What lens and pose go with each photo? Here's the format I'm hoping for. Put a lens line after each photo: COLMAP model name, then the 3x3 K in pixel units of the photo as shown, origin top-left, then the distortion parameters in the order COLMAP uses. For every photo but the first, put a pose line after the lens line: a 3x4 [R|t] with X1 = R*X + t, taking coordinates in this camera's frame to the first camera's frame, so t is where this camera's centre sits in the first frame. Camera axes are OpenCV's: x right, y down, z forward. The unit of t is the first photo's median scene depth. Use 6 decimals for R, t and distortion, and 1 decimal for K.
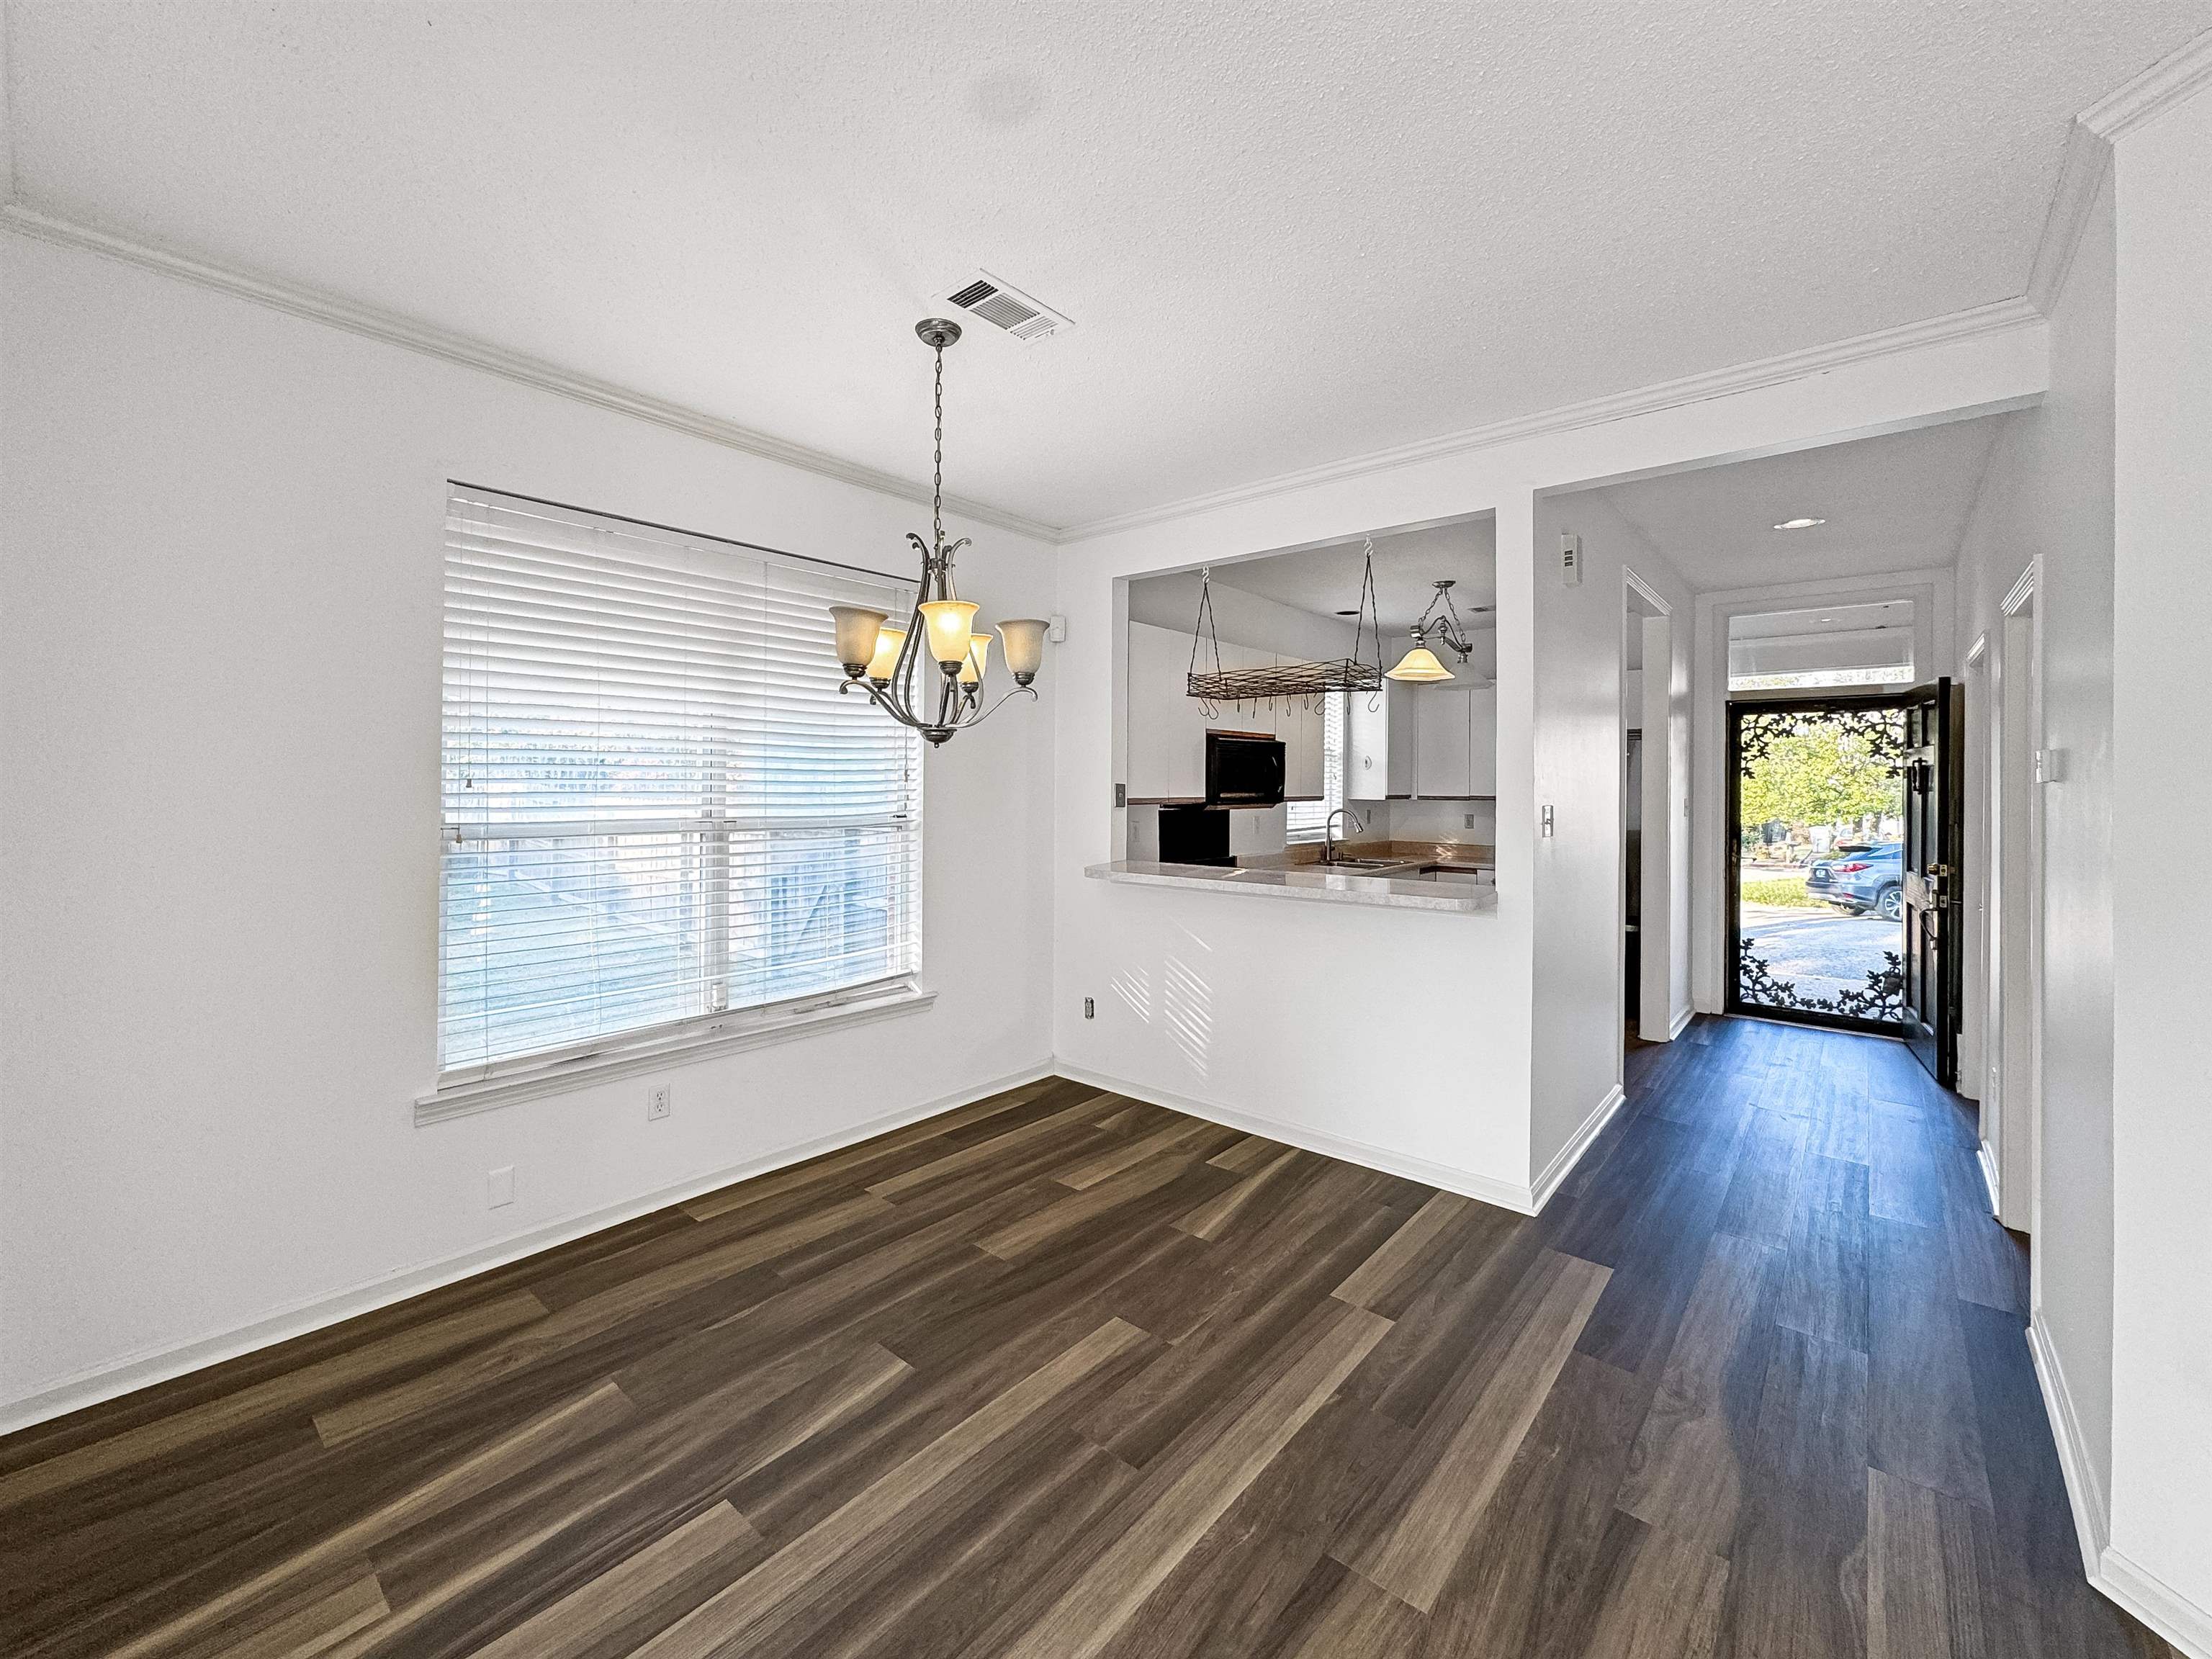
lens RADIAL K [[907.9, 0, 1096.2], [0, 907.9, 785.6], [0, 0, 1]] dist [0.002203, 0.000203]
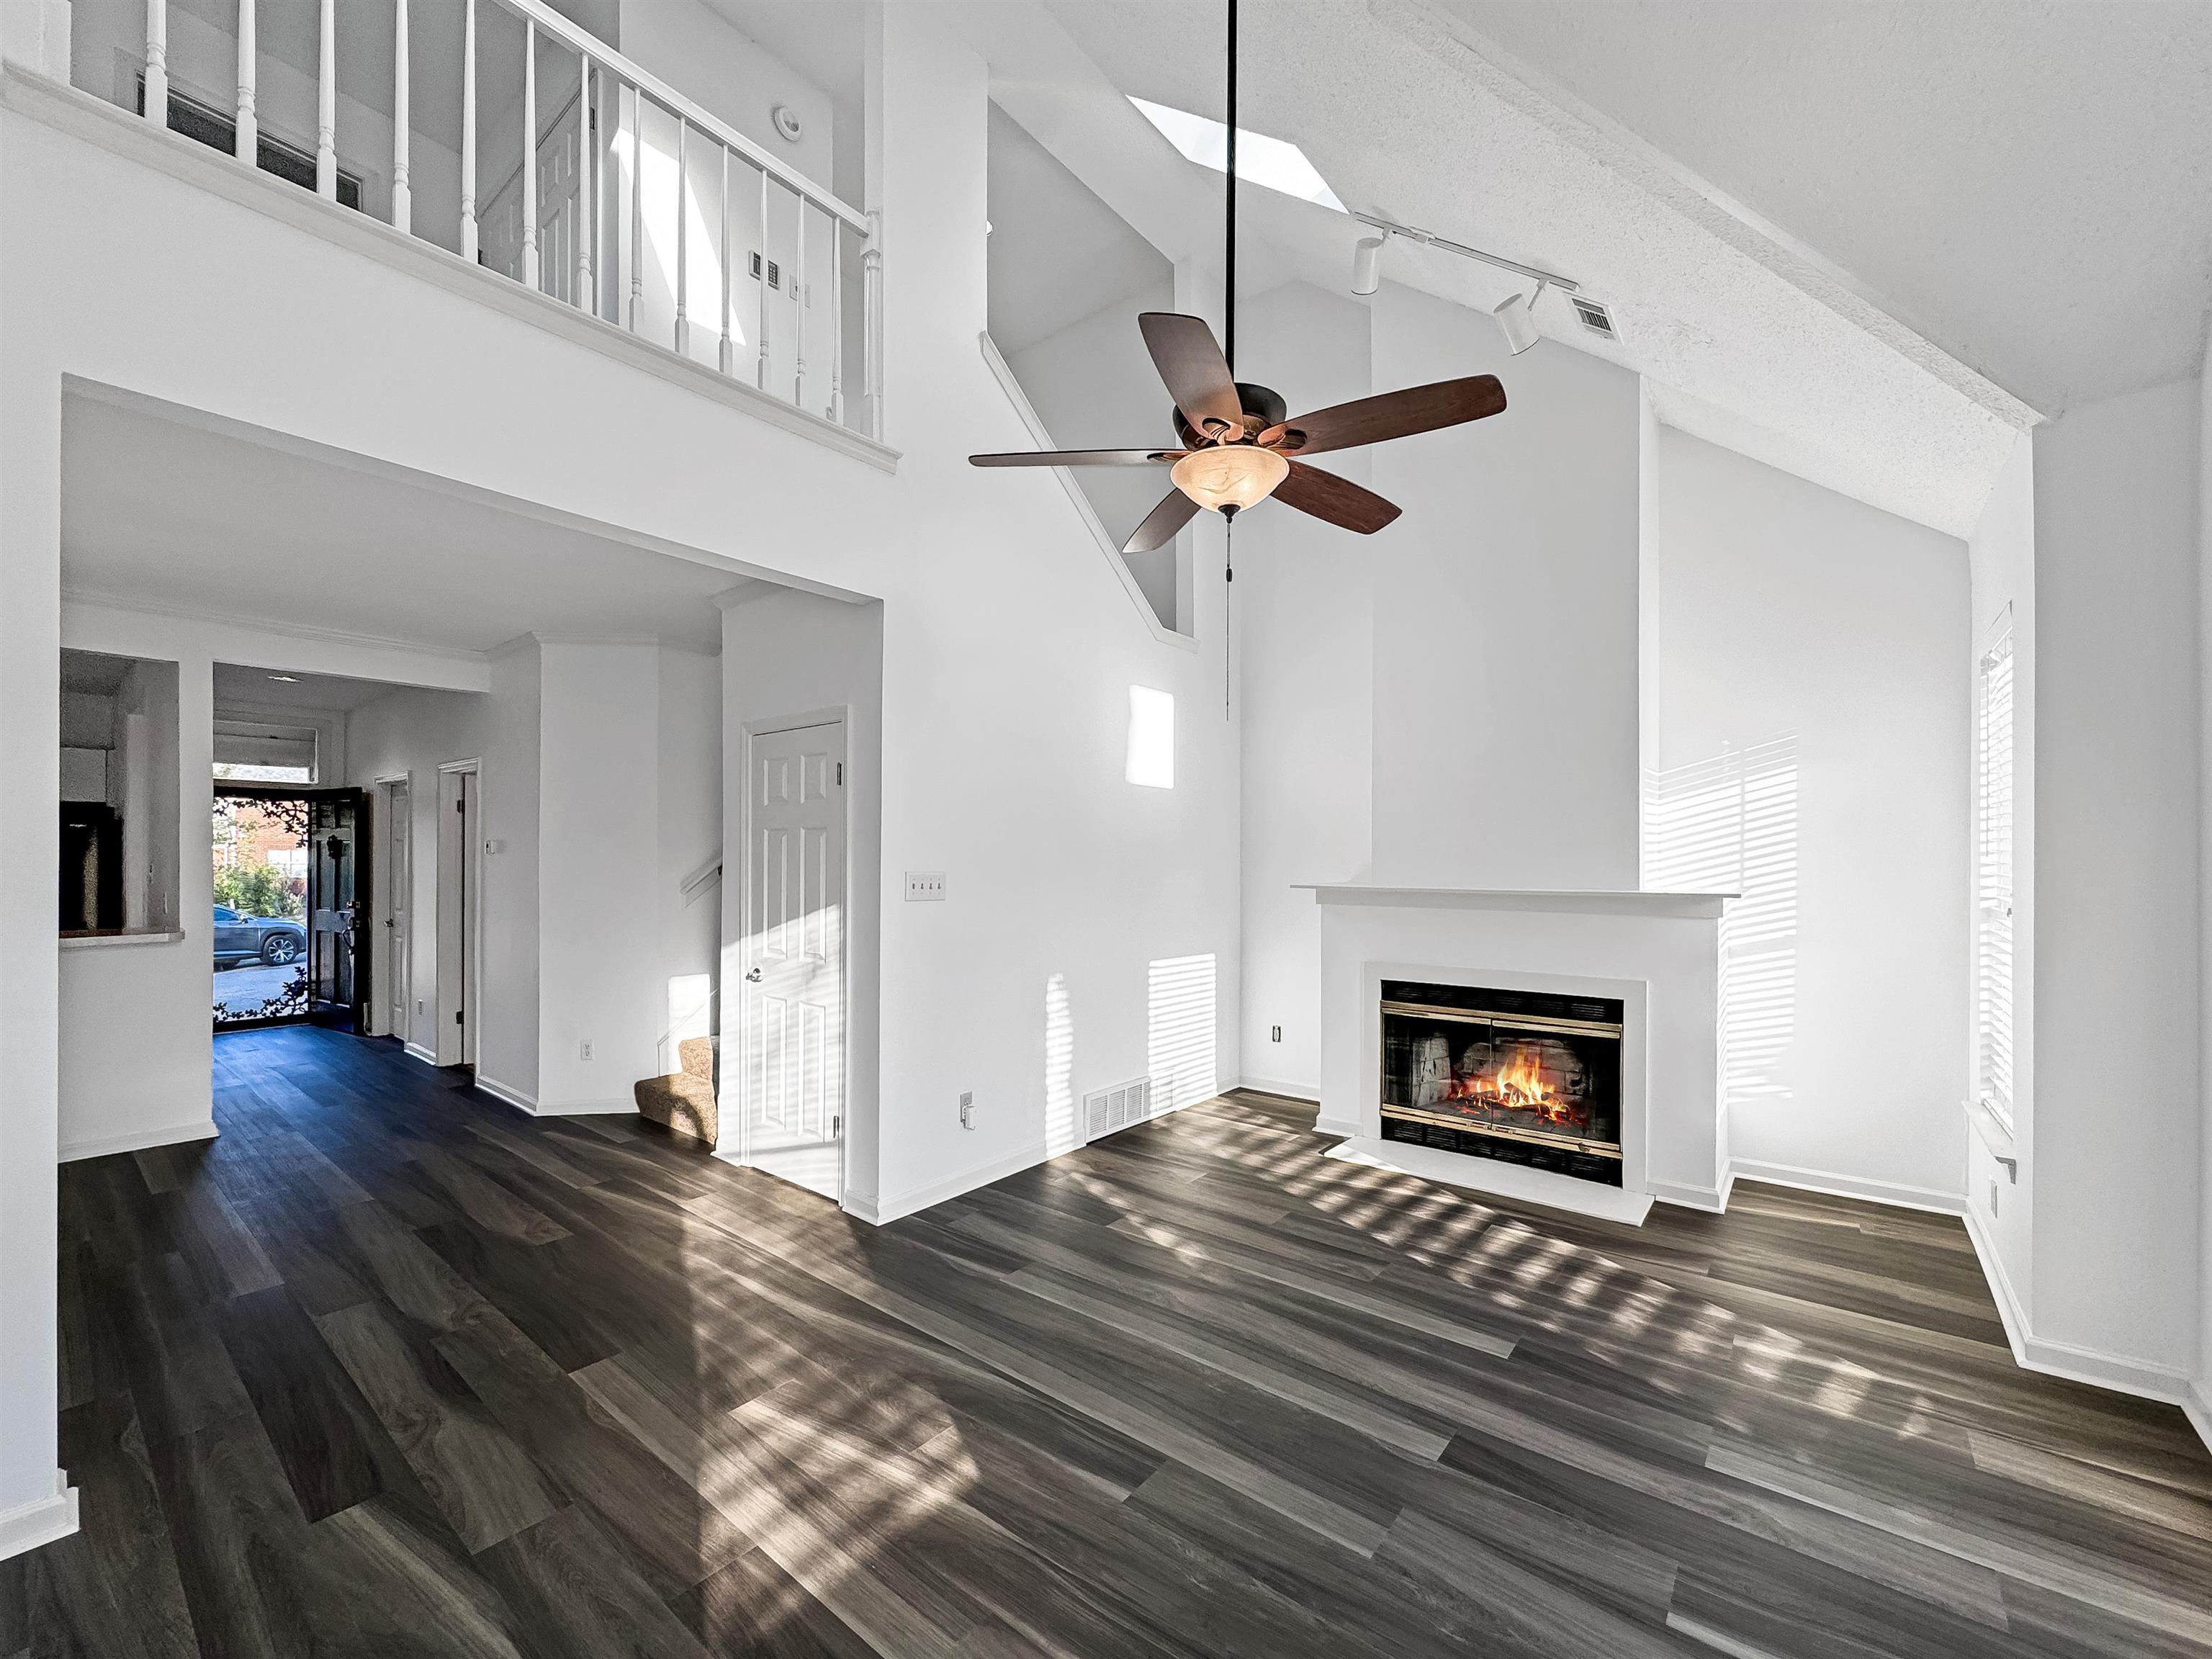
lens RADIAL K [[893.7, 0, 1118.0], [0, 893.7, 861.1], [0, 0, 1]] dist [-0.001813, -0.000029]
pose [[-0.040563, -0.010725, 0.999119, -0.730491], [-0.004479, 0.999934, 0.010552, -0.009180], [-0.999167, -0.004047, -0.040608, -0.305817]]
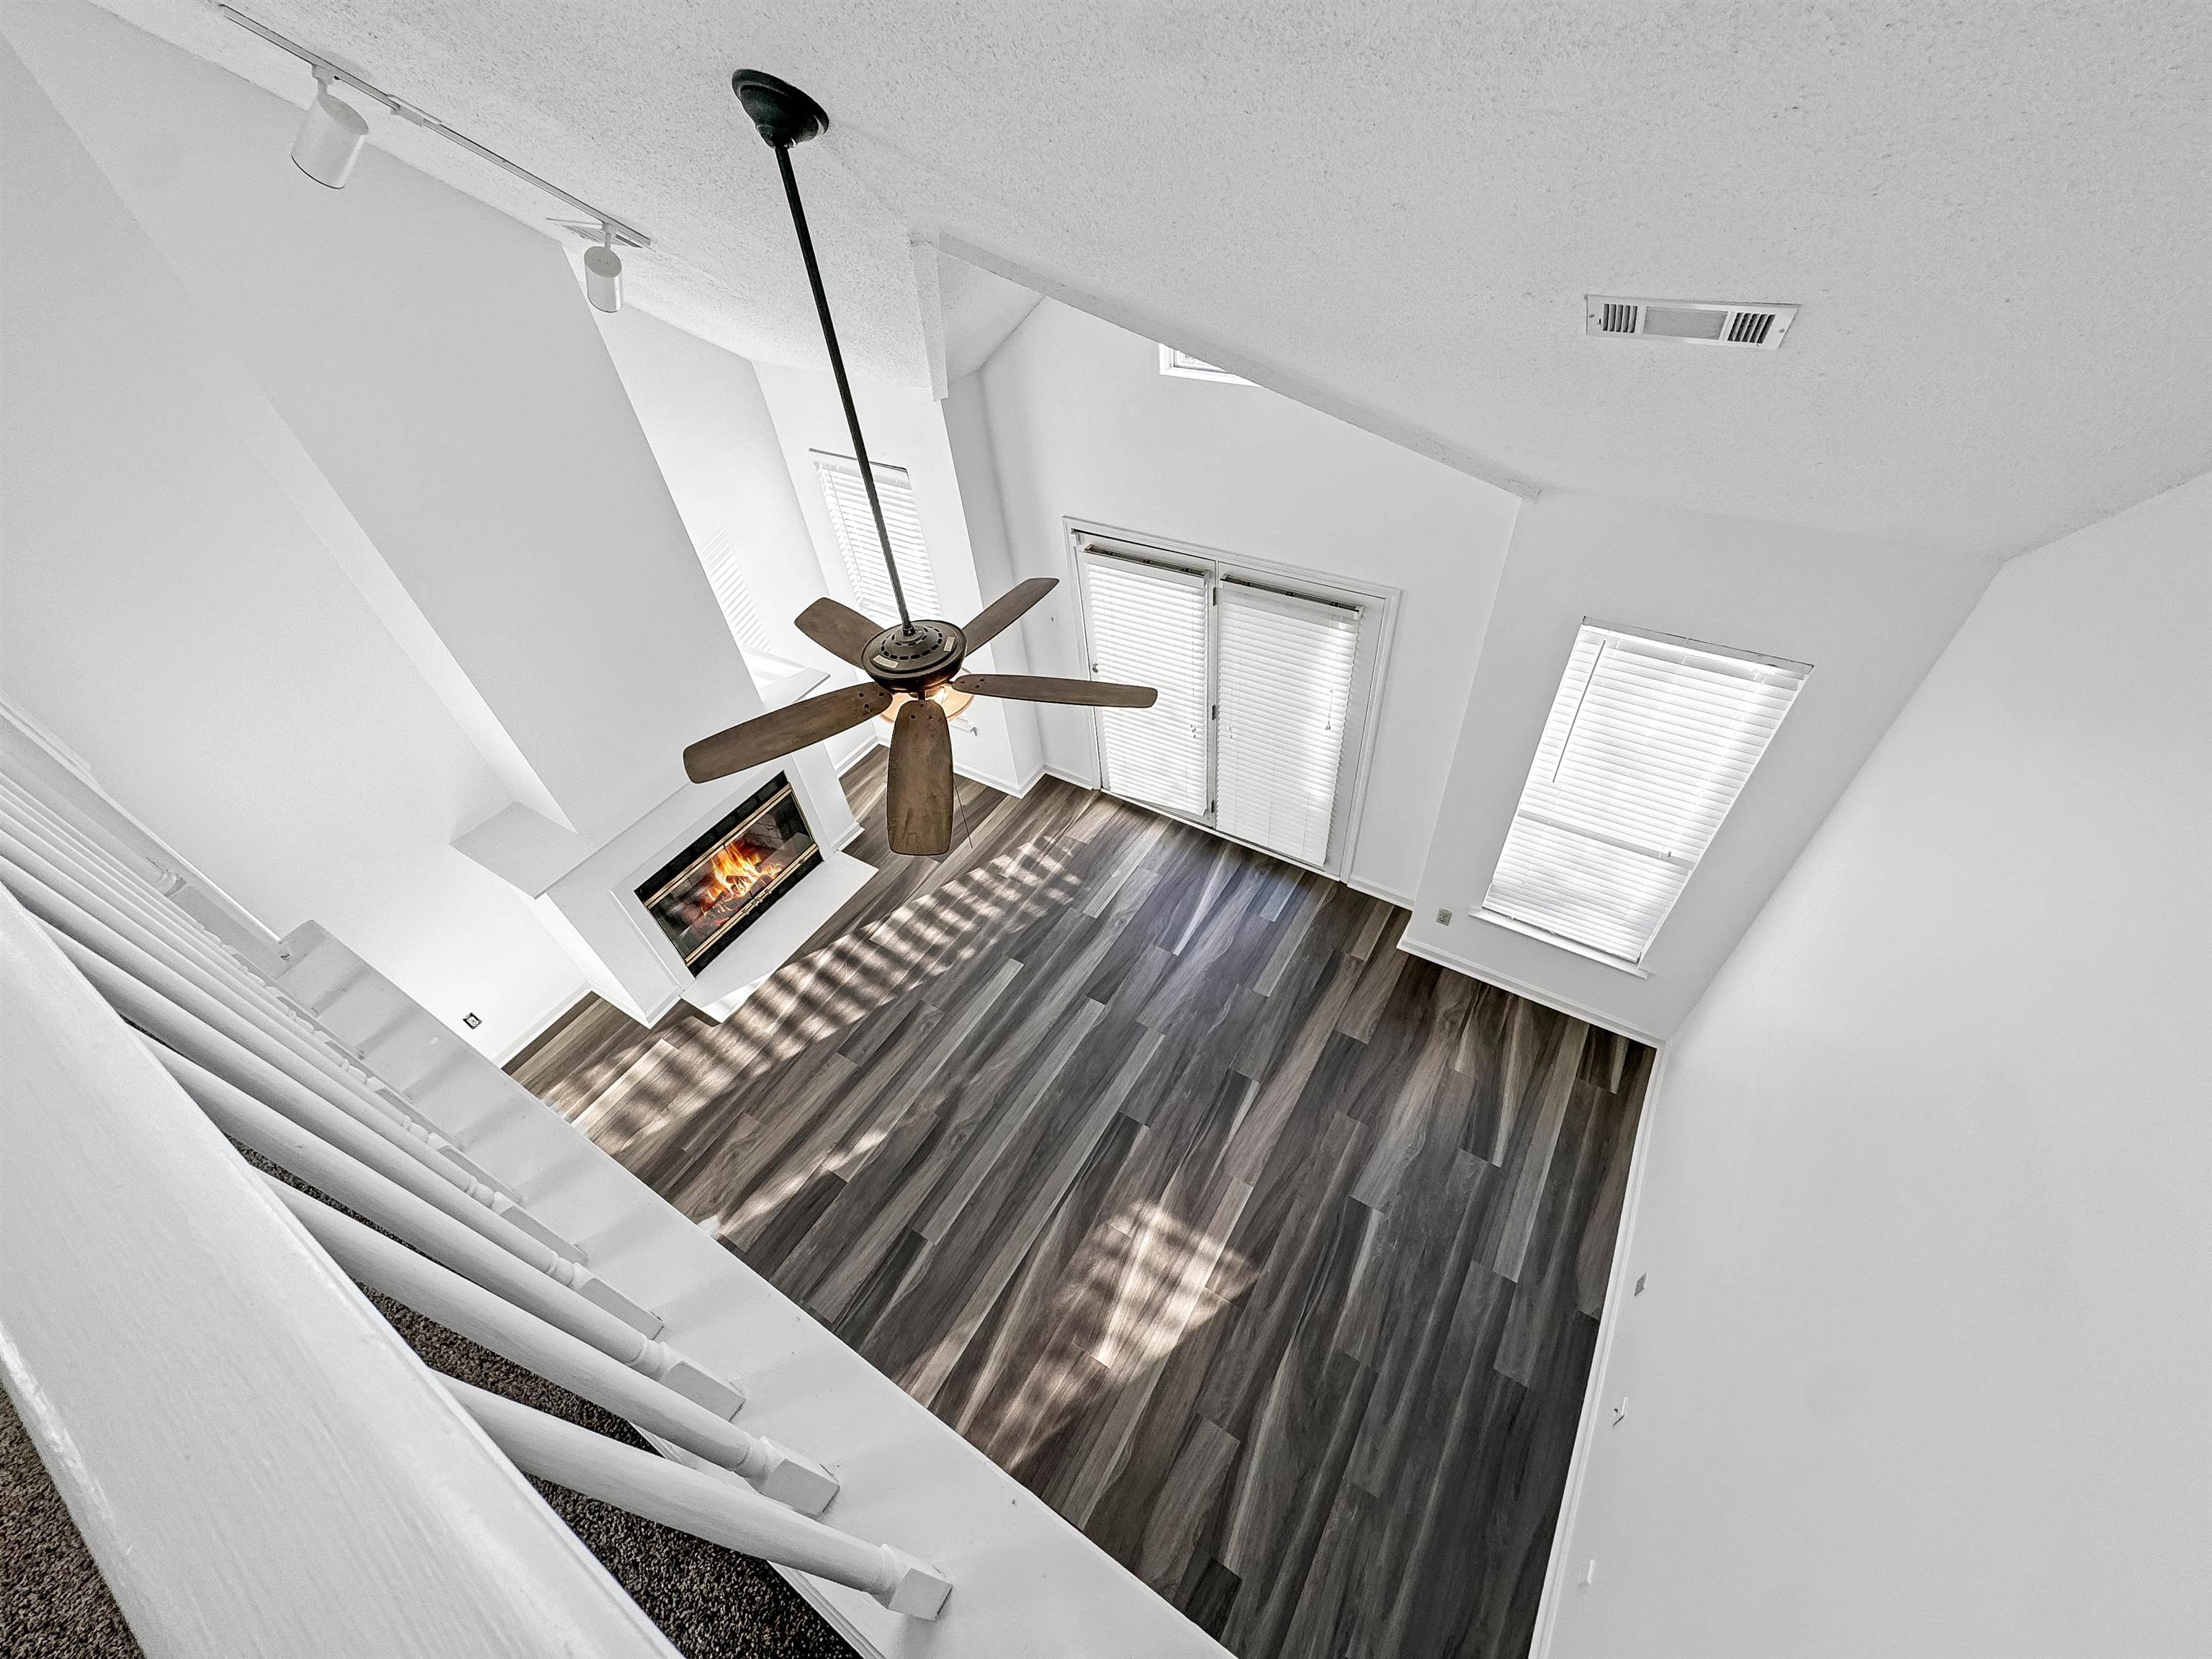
lens RADIAL K [[881.5, 0, 1108.7], [0, 881.5, 819.6], [0, 0, 1]] dist [0.000379, 0.000255]
pose [[-0.985552, 0.158808, -0.058885, -0.236969], [0.073133, 0.712584, 0.697765, -0.625449], [0.152771, 0.683377, -0.713902, 0.135811]]
